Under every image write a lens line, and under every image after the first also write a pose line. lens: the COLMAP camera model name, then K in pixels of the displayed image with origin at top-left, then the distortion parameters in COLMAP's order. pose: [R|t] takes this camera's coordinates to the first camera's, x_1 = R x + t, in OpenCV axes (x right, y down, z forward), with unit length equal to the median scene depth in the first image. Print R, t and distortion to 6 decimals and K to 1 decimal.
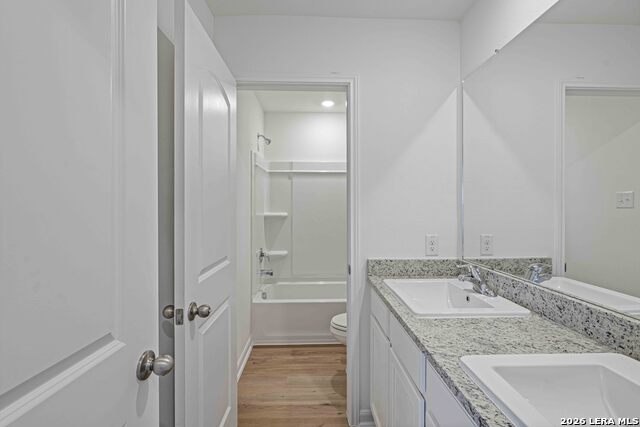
lens RADIAL K [[297.1, 0, 321.0], [0, 297.1, 204.3], [0, 0, 1]] dist [-0.001308, 0.000439]
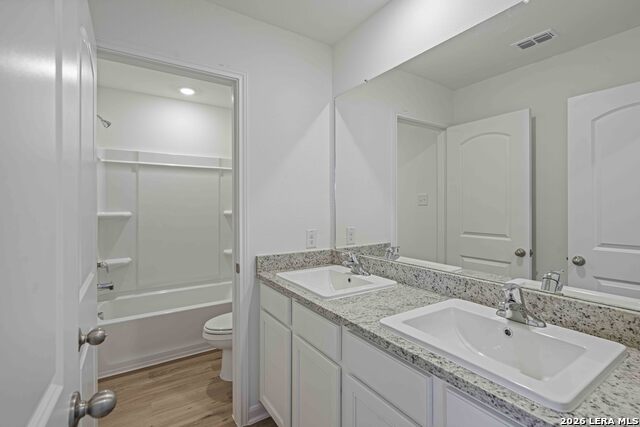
lens RADIAL K [[301.5, 0, 318.9], [0, 301.5, 201.2], [0, 0, 1]] dist [0.001872, 0.000429]
pose [[0.857937, 0.005114, 0.513730, -0.190225], [-0.003023, 0.999983, -0.004906, 0.001369], [-0.513746, 0.002656, 0.857938, 0.004186]]
